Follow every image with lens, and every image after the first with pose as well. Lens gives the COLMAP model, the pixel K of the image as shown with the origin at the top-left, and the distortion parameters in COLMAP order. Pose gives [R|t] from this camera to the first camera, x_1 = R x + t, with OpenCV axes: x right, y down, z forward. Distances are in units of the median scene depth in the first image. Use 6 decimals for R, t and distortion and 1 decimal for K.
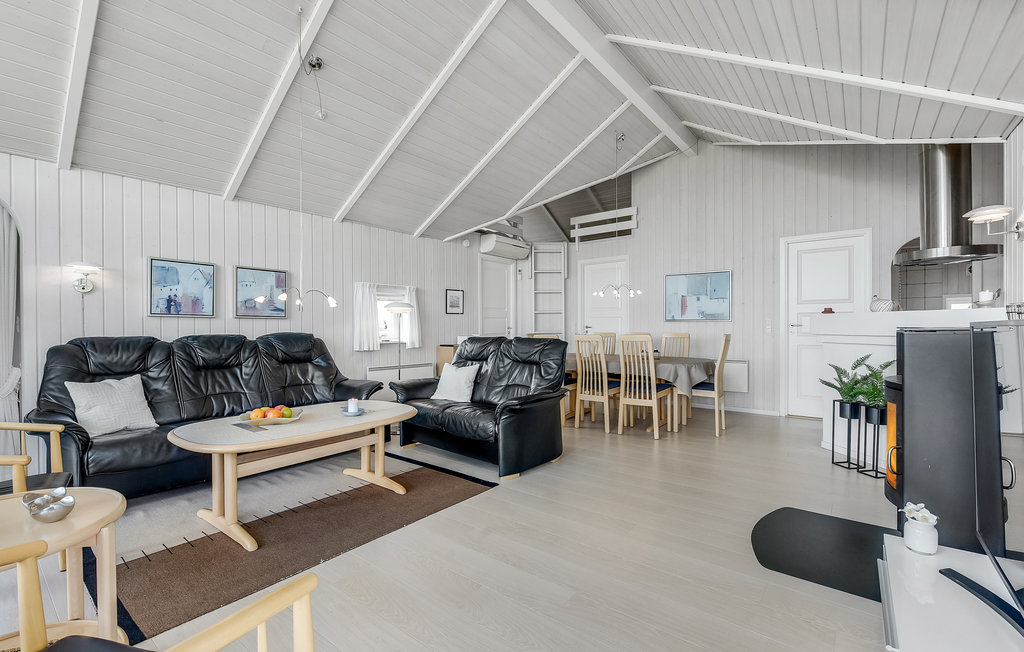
lens RADIAL K [[428.8, 0, 509.3], [0, 428.8, 331.8], [0, 0, 1]] dist [0.020440, 0.000016]
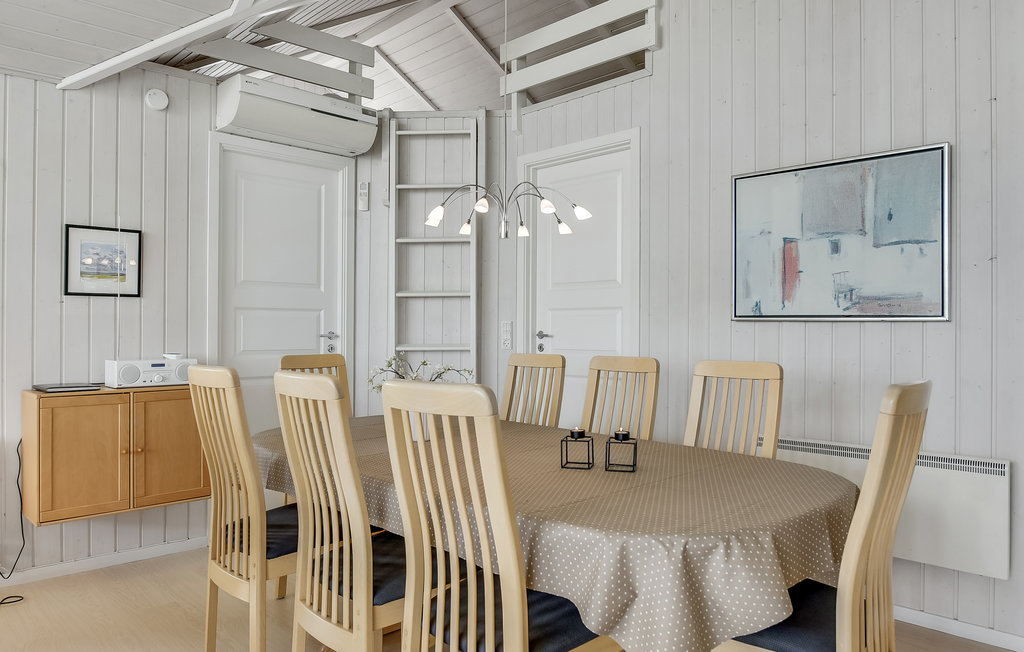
lens RADIAL K [[671.7, 0, 512.0], [0, 671.7, 326.0], [0, 0, 1]] dist [0.029374, 0.001409]
pose [[0.990916, 0.004667, -0.134398, 0.264813], [-0.006111, 0.999928, -0.010337, -0.013855], [0.134340, 0.011064, 0.990874, 0.475189]]
